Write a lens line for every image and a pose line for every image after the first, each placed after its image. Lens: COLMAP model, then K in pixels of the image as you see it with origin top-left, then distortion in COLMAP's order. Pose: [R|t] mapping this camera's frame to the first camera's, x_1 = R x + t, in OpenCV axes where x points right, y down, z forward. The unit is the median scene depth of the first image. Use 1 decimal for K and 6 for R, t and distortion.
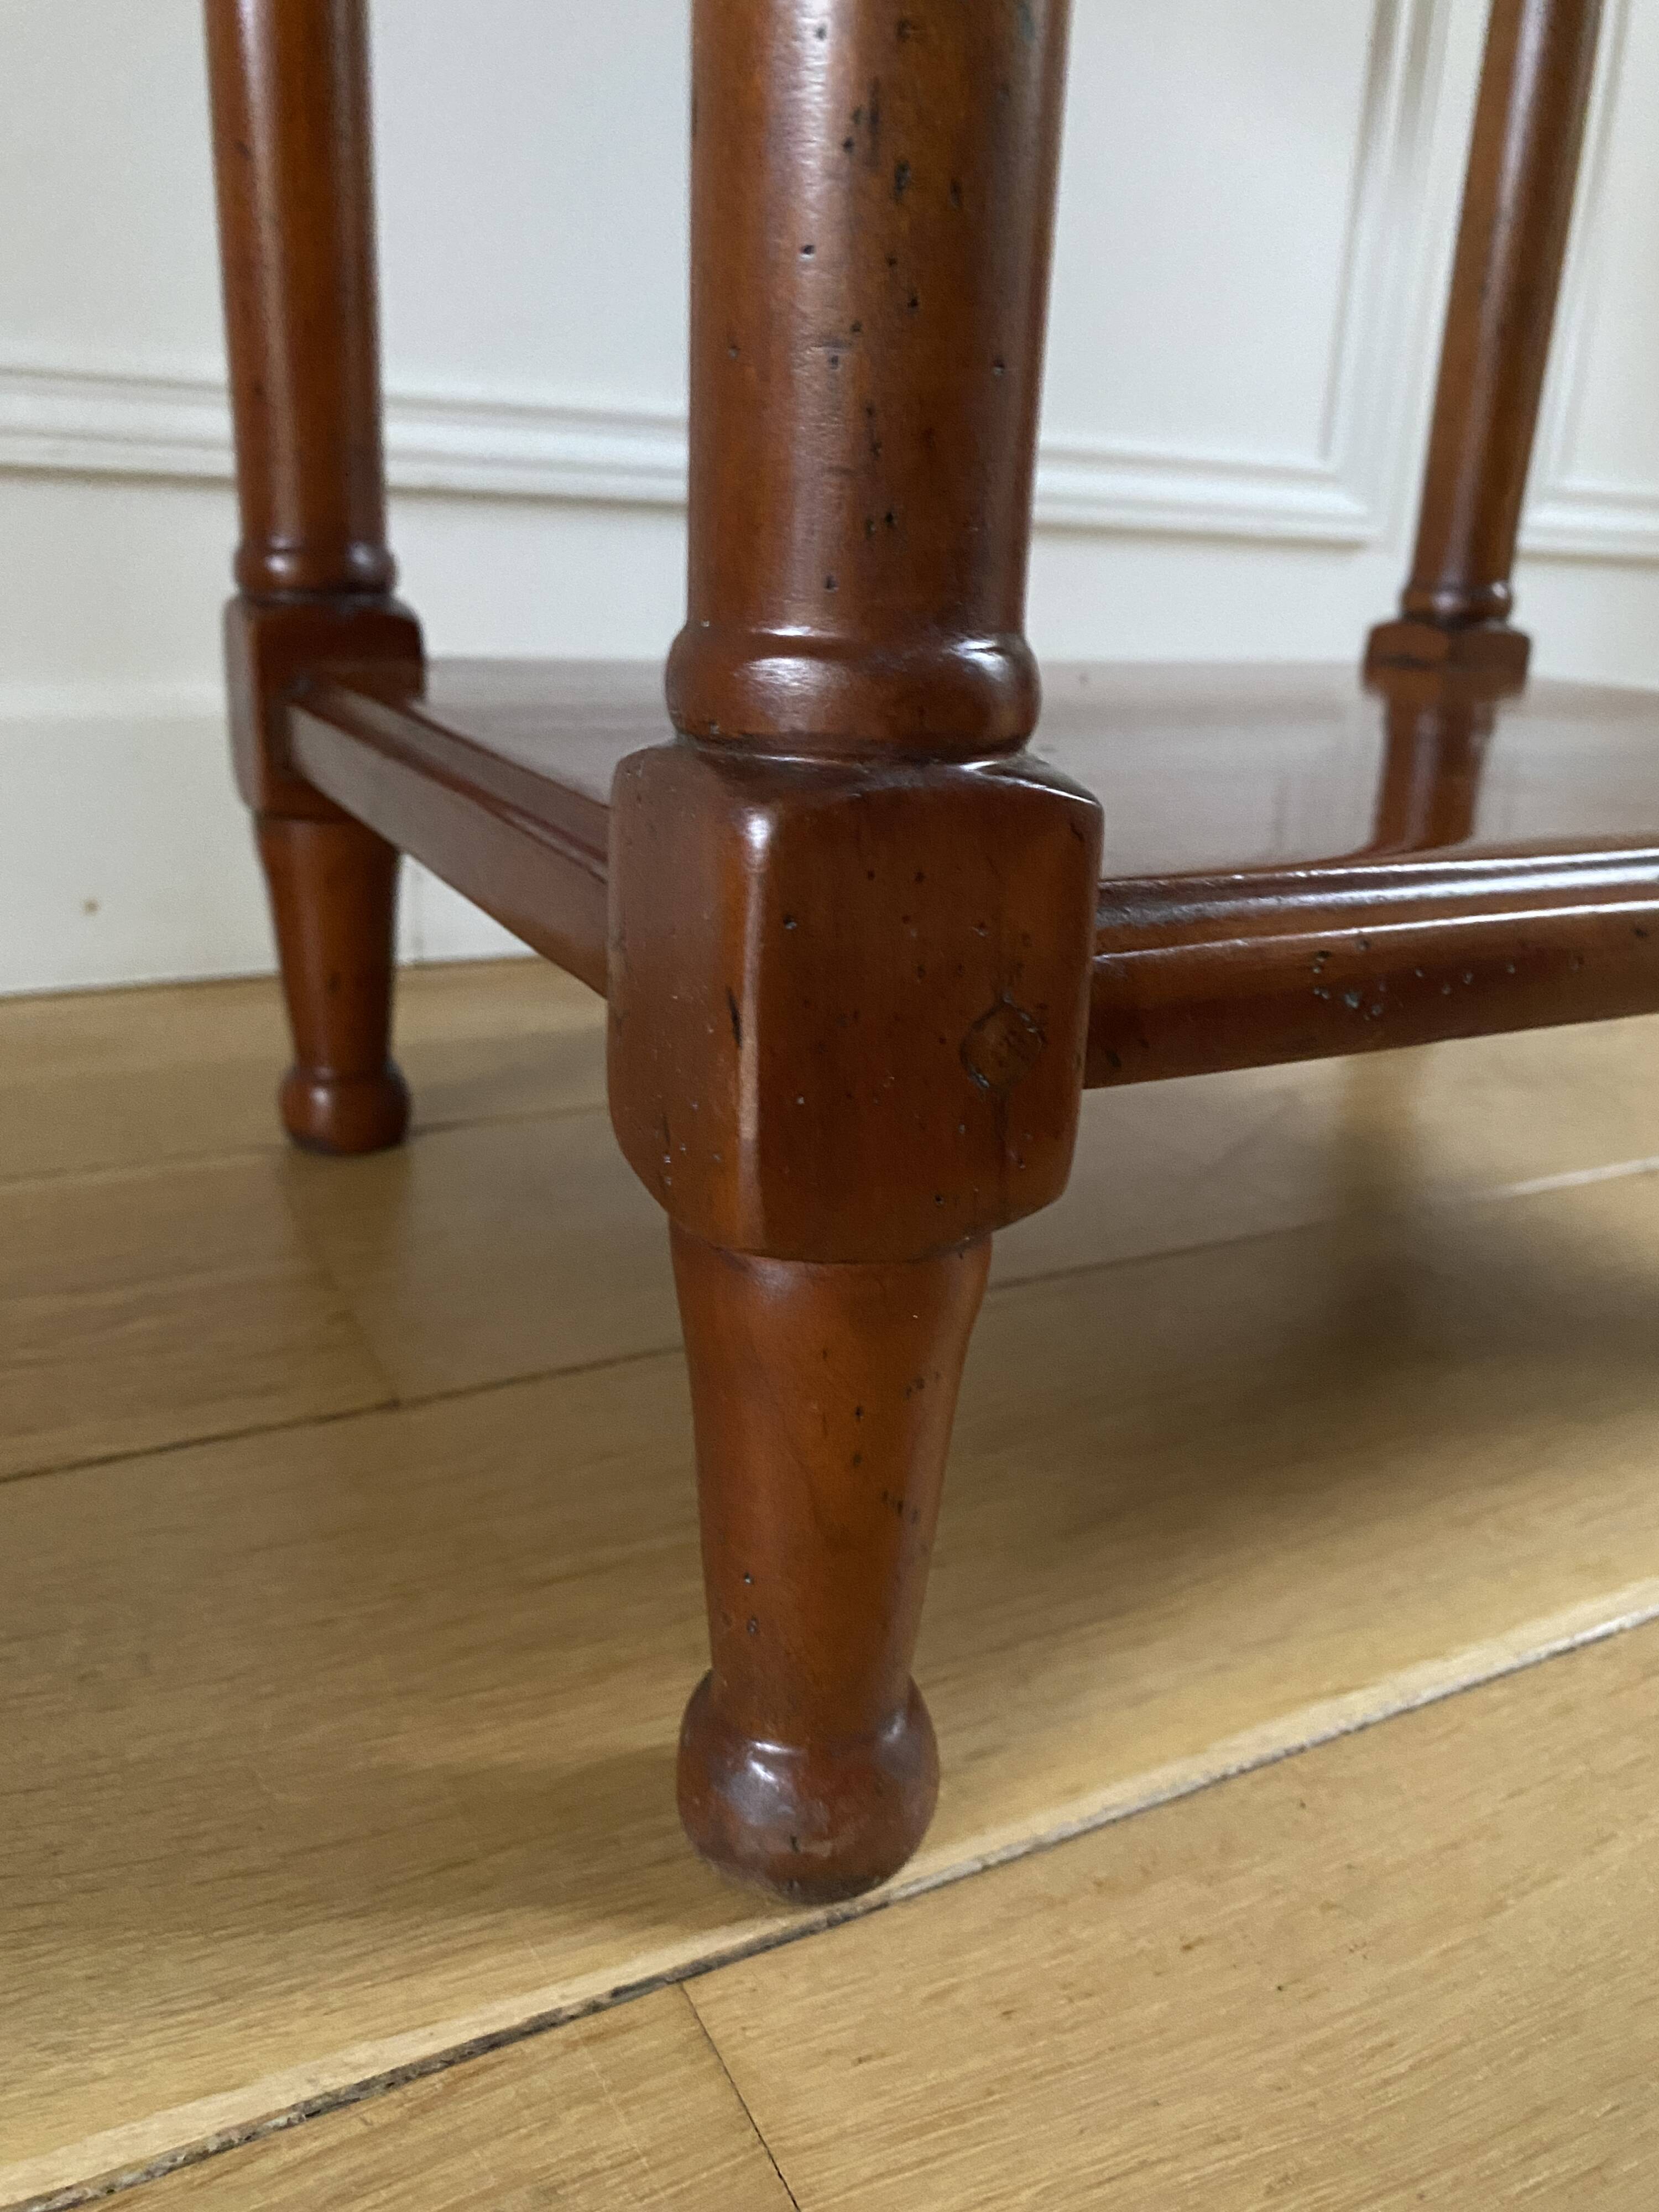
lens RADIAL K [[1686.8, 0, 823.7], [0, 1686.8, 1118.9], [0, 0, 1]] dist [0.018261, -0.017967]
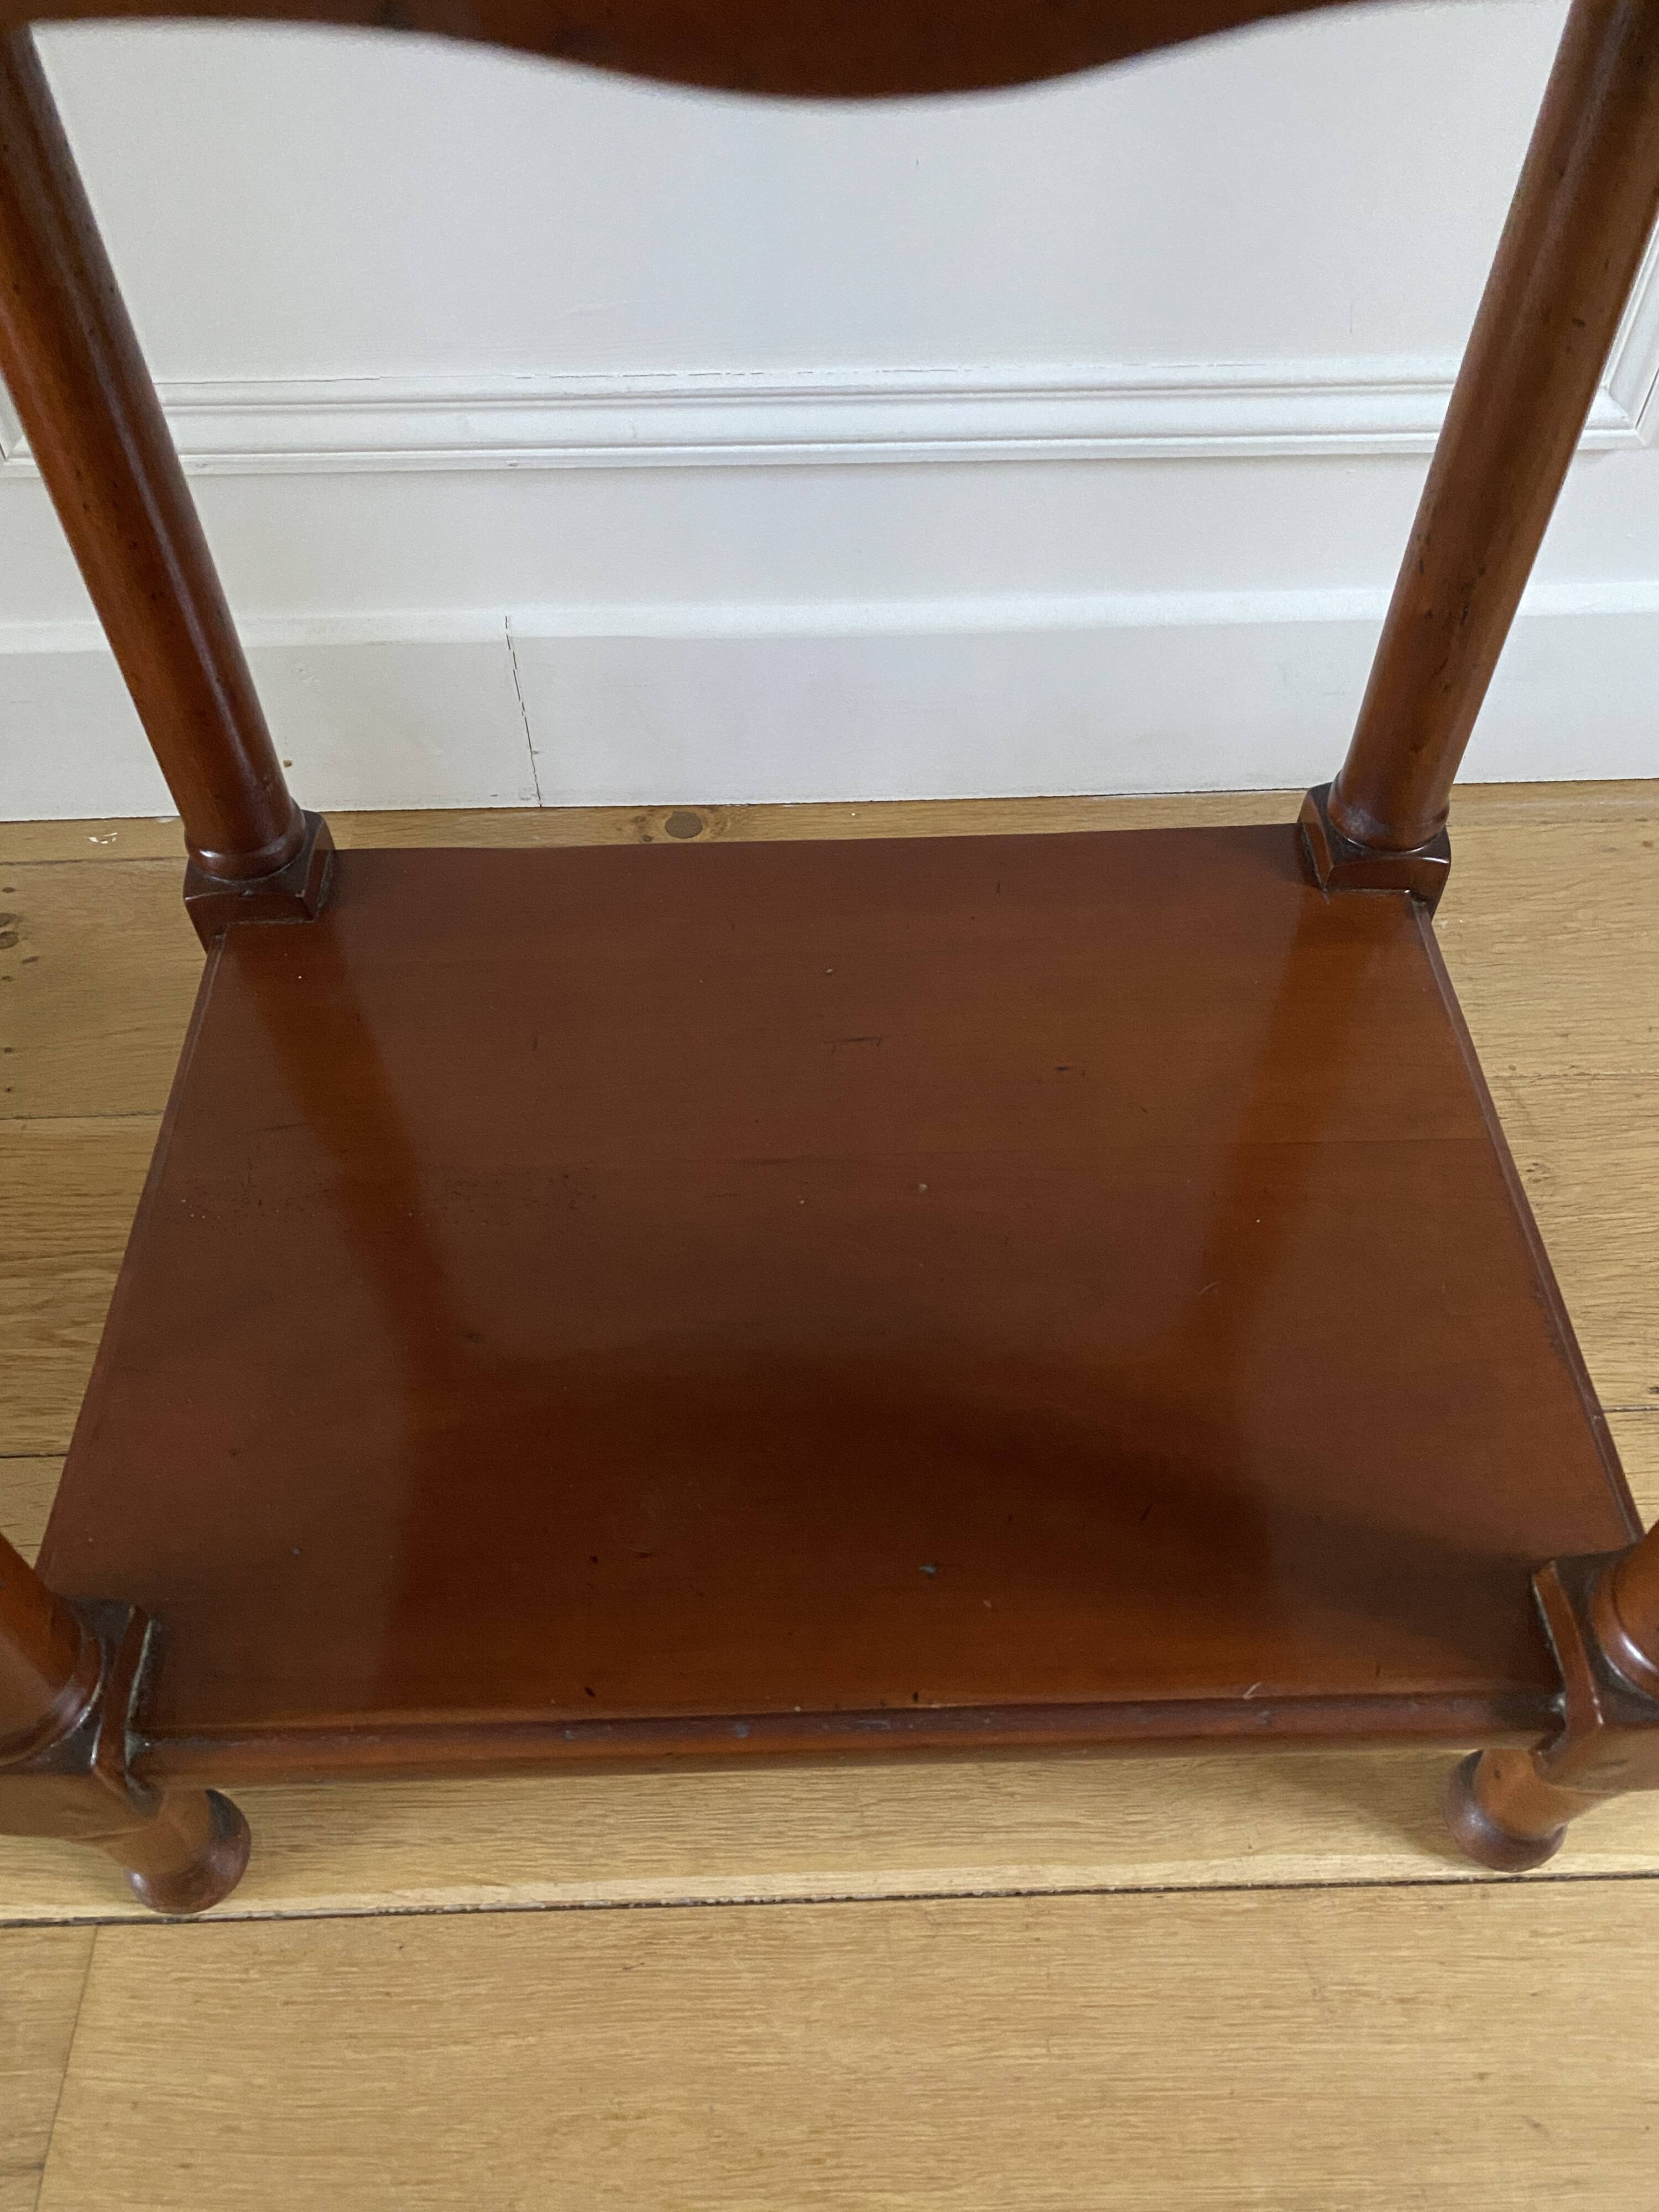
lens RADIAL K [[1686.8, 0, 813.3], [0, 1686.8, 1097.1], [0, 0, 1]] dist [0.018261, -0.017967]
pose [[0.901293, 0.301373, -0.311200, 1.274905], [-0.095361, 0.838758, 0.536088, -1.947020], [0.422584, -0.453496, 0.784706, 0.061620]]
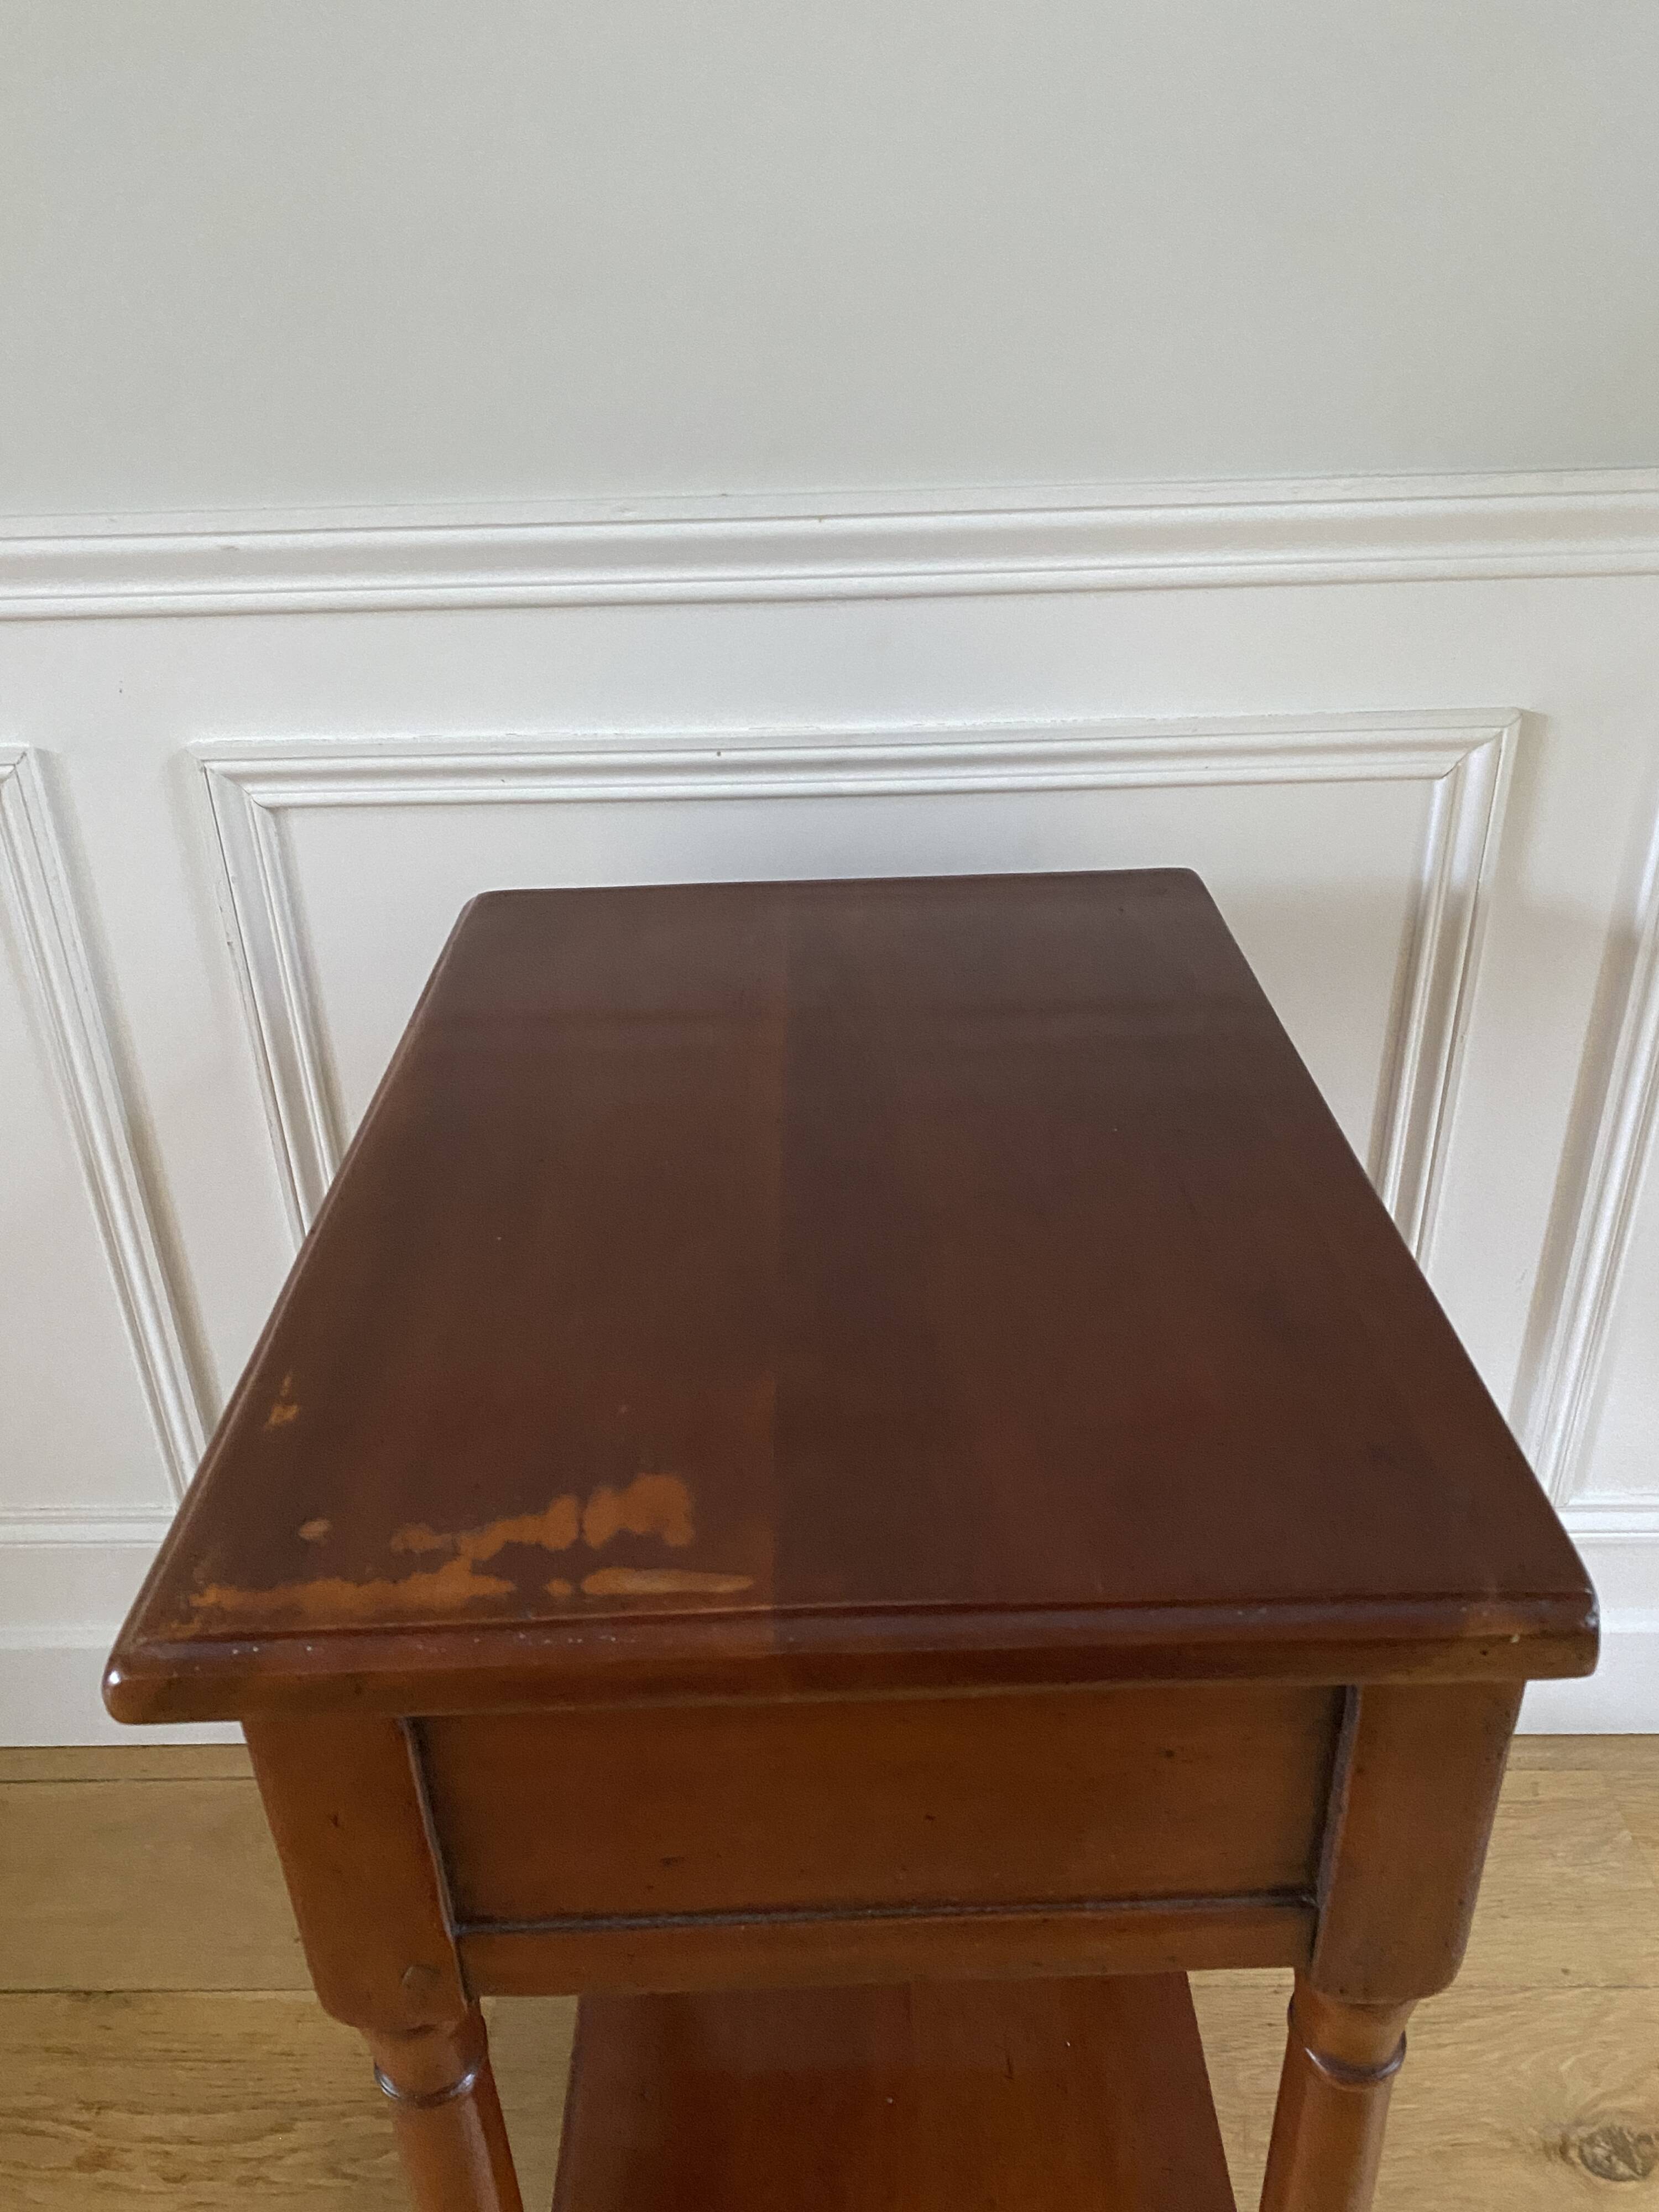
lens RADIAL K [[1686.8, 0, 823.8], [0, 1686.8, 1078.0], [0, 0, 1]] dist [0.018261, -0.017967]
pose [[0.880194, 0.162872, -0.445793, 1.933946], [-0.089498, 0.979382, 0.181112, -3.673014], [0.466100, -0.119516, 0.876622, -1.382594]]
